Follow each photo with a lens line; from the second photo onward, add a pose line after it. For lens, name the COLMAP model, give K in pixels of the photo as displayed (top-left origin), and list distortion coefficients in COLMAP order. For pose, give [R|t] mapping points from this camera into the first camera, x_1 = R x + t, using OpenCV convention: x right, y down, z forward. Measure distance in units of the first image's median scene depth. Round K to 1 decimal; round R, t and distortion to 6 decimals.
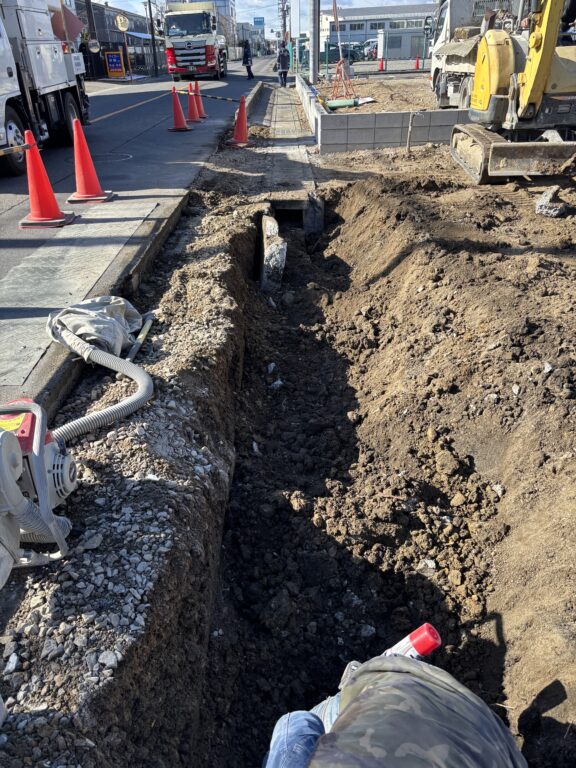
lens RADIAL K [[572.7, 0, 288.0], [0, 572.7, 384.0], [0, 0, 1]] dist [0.003524, -0.002106]
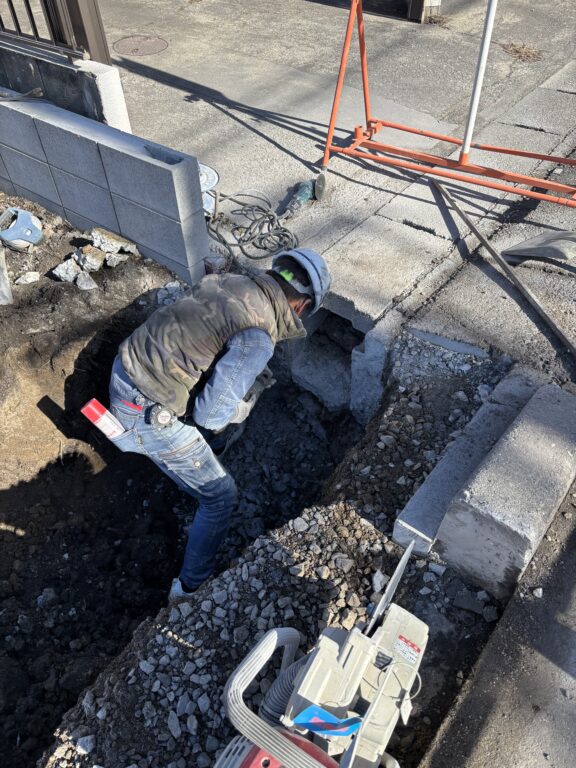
lens RADIAL K [[572.7, 0, 288.0], [0, 572.7, 384.0], [0, 0, 1]] dist [0.003524, -0.002106]
pose [[-0.780131, -0.419415, 0.464206, -0.653246], [0.345121, 0.330369, 0.878492, -0.525154], [-0.521811, 0.845546, -0.112982, 0.877415]]
